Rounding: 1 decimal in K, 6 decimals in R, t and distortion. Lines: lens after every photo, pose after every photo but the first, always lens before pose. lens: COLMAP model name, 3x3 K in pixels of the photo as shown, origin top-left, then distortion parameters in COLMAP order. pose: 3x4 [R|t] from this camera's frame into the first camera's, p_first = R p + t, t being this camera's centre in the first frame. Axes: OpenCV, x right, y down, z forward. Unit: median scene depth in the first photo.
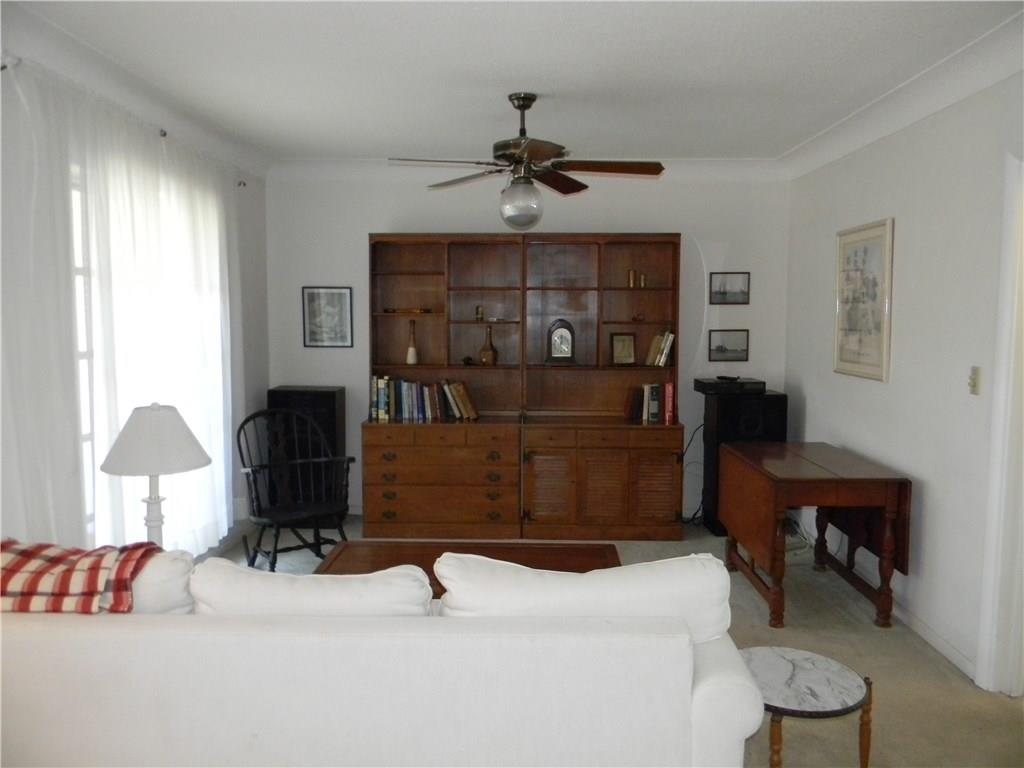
lens RADIAL K [[823.2, 0, 507.2], [0, 823.2, 387.2], [0, 0, 1]] dist [0.006927, -0.016046]
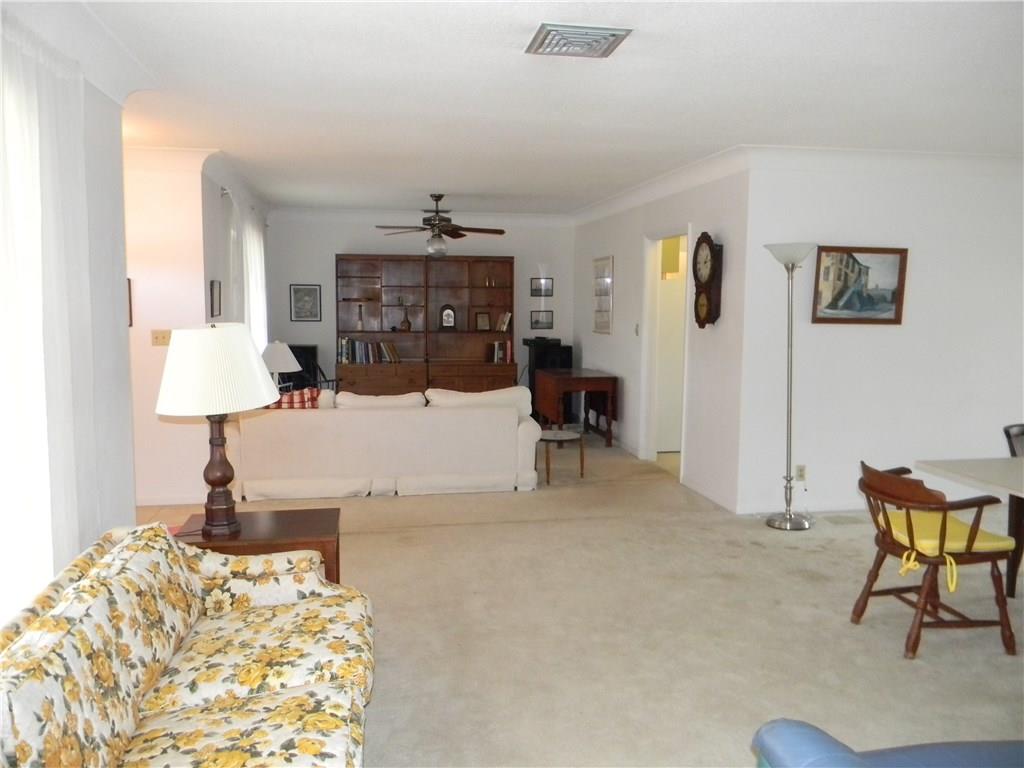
lens RADIAL K [[823.2, 0, 507.2], [0, 823.2, 387.2], [0, 0, 1]] dist [0.006927, -0.016046]
pose [[0.981455, -0.016121, 0.191013, -0.149388], [0.013590, 0.999802, 0.014551, 0.070317], [-0.191209, -0.011685, 0.981480, -0.751914]]
